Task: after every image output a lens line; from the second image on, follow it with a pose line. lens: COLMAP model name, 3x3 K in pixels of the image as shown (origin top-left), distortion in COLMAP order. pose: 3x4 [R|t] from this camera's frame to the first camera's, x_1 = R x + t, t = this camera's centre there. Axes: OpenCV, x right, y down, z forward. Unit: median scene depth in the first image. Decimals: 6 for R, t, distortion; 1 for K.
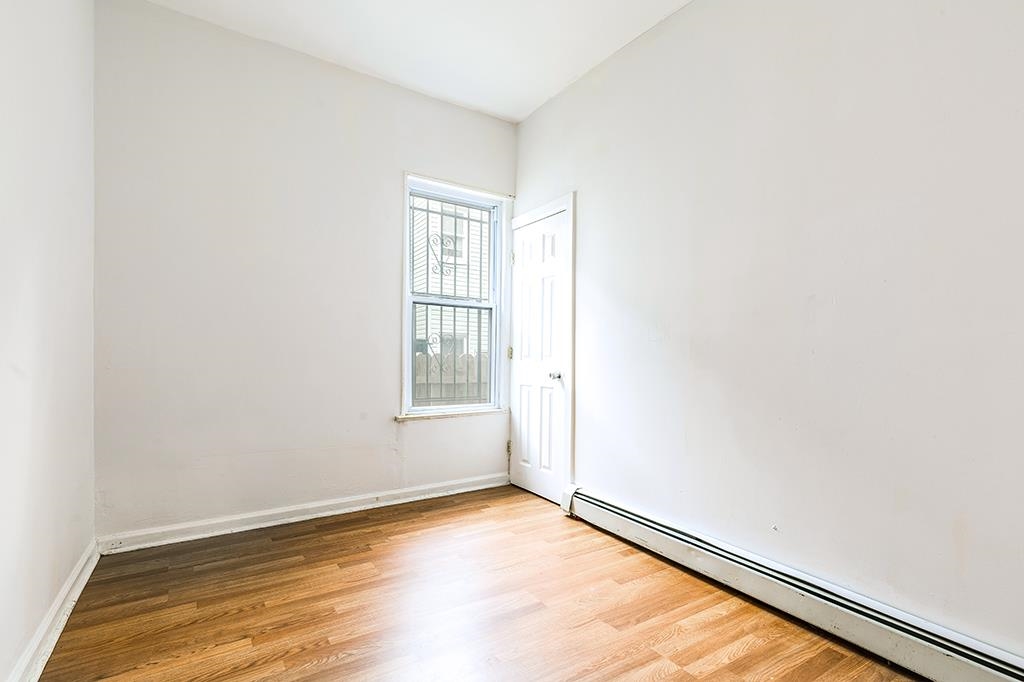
lens RADIAL K [[483.3, 0, 511.7], [0, 483.3, 344.3], [0, 0, 1]] dist [0.006156, -0.000001]
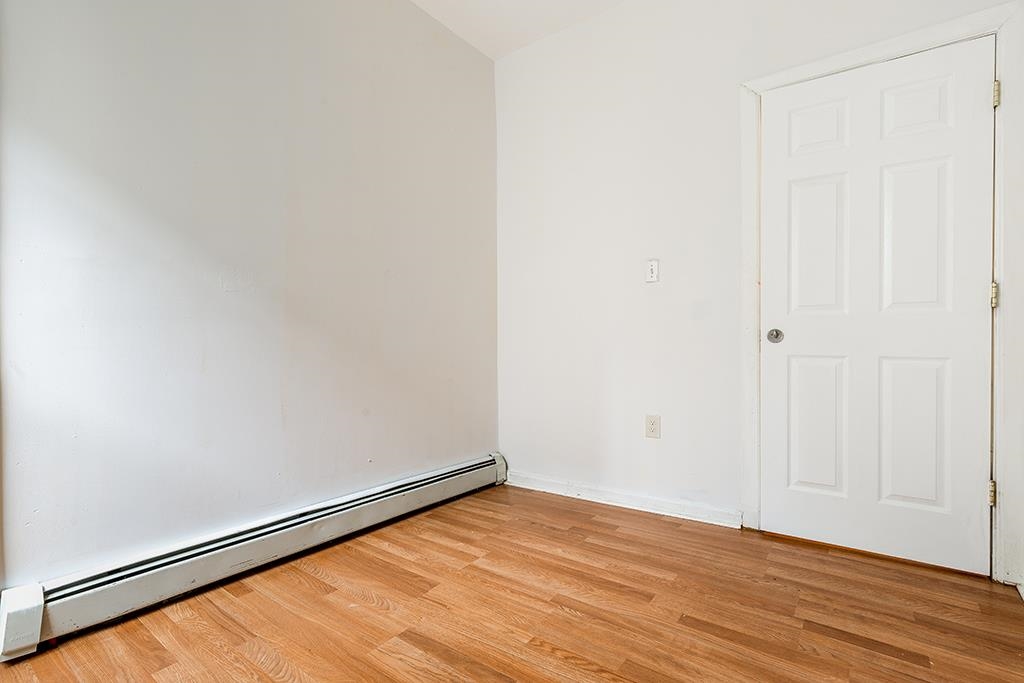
lens RADIAL K [[483.3, 0, 513.2], [0, 483.3, 340.9], [0, 0, 1]] dist [0.006156, -0.000001]
pose [[-0.333814, -0.010043, 0.942585, -0.686000], [-0.004979, 0.999948, 0.008891, 0.080400], [-0.942626, -0.001726, -0.333847, 1.084806]]
